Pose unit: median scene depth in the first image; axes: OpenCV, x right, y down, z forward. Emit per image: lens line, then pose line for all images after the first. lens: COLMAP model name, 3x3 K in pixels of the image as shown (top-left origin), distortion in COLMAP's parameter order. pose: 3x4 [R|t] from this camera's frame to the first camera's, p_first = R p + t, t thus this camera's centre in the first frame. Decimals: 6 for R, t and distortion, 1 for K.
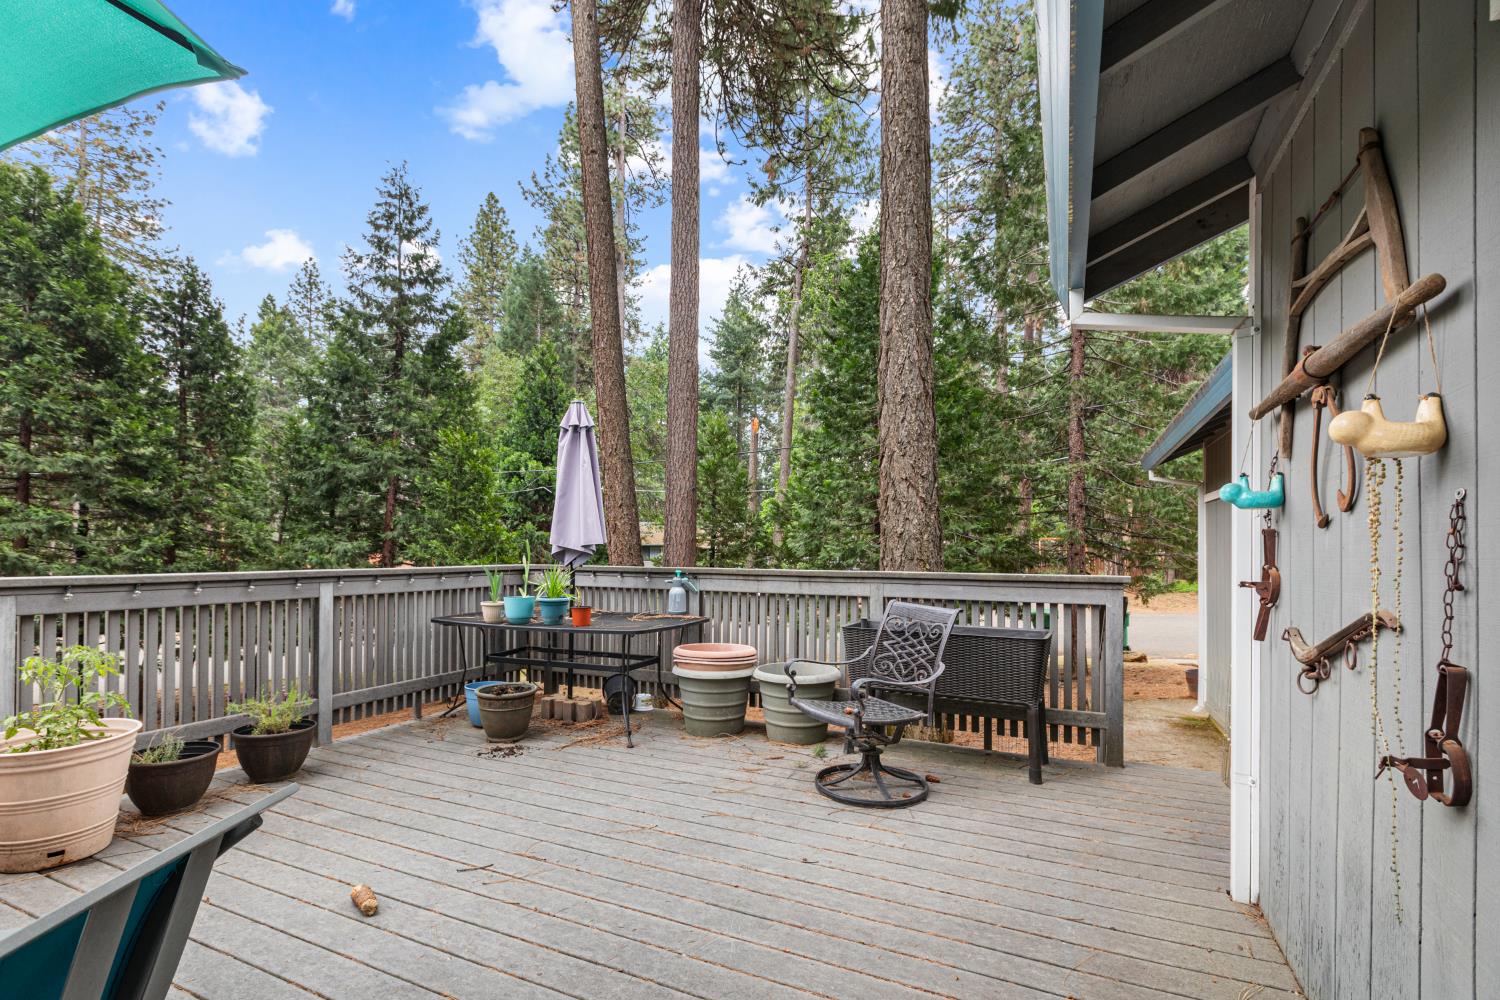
lens RADIAL K [[681.1, 0, 749.5], [0, 681.1, 504.9], [0, 0, 1]] dist [0.001993, -0.000614]
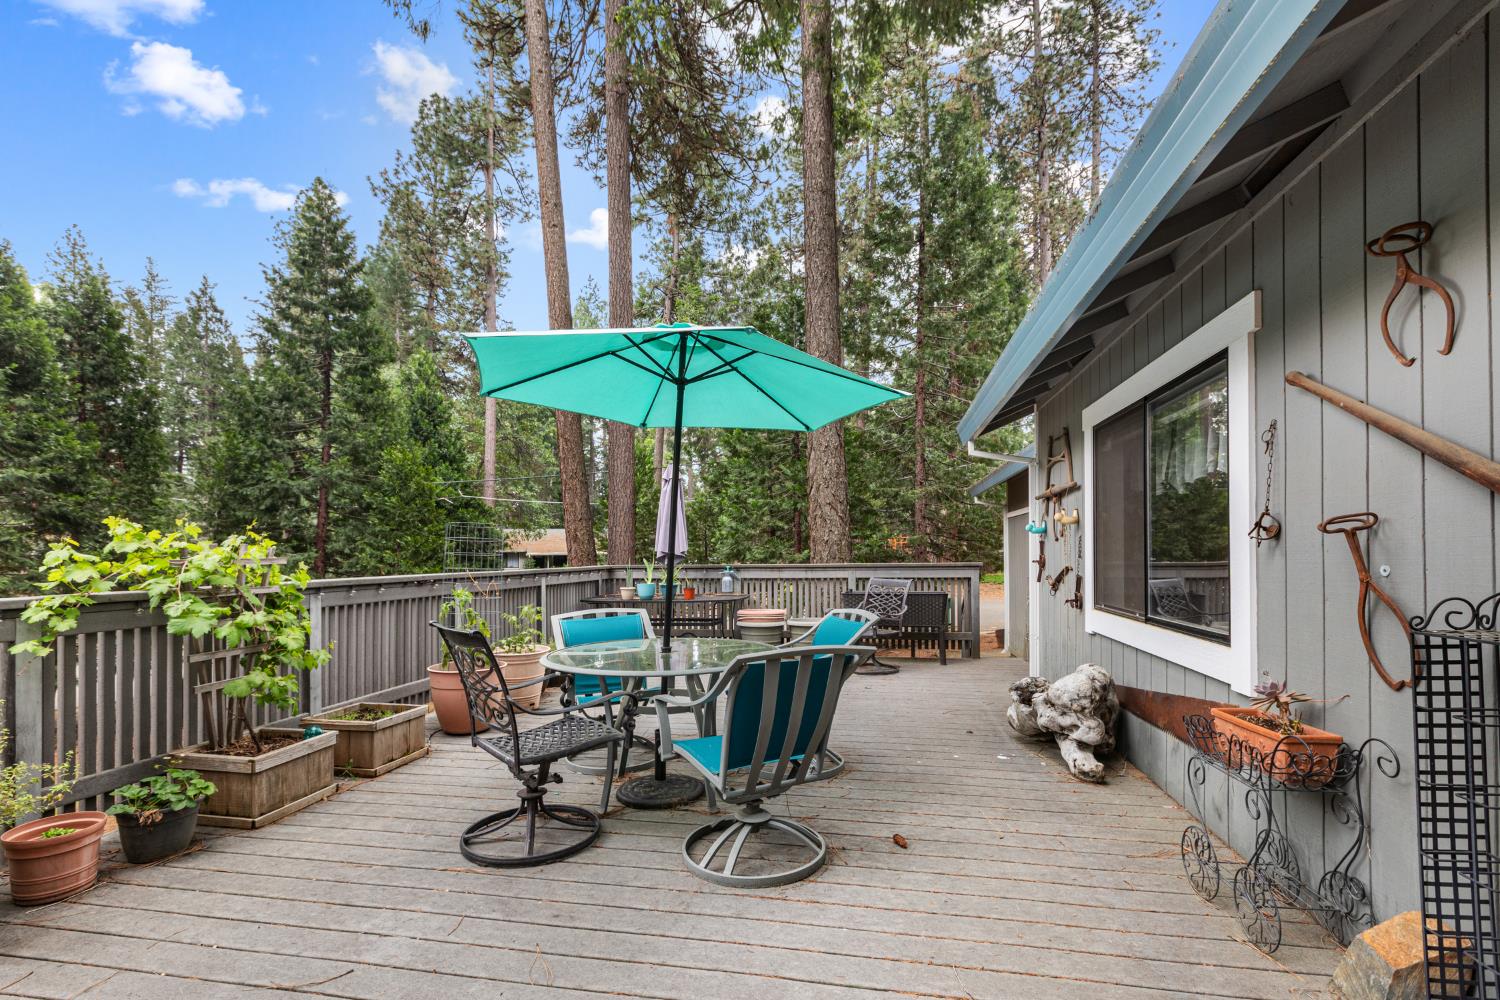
lens RADIAL K [[681.1, 0, 748.1], [0, 681.1, 497.8], [0, 0, 1]] dist [0.001993, -0.000614]
pose [[0.971200, 0.001648, 0.238260, -0.200851], [0.002168, 0.999874, -0.015757, -0.018876], [-0.238256, 0.015820, 0.971074, -0.267706]]
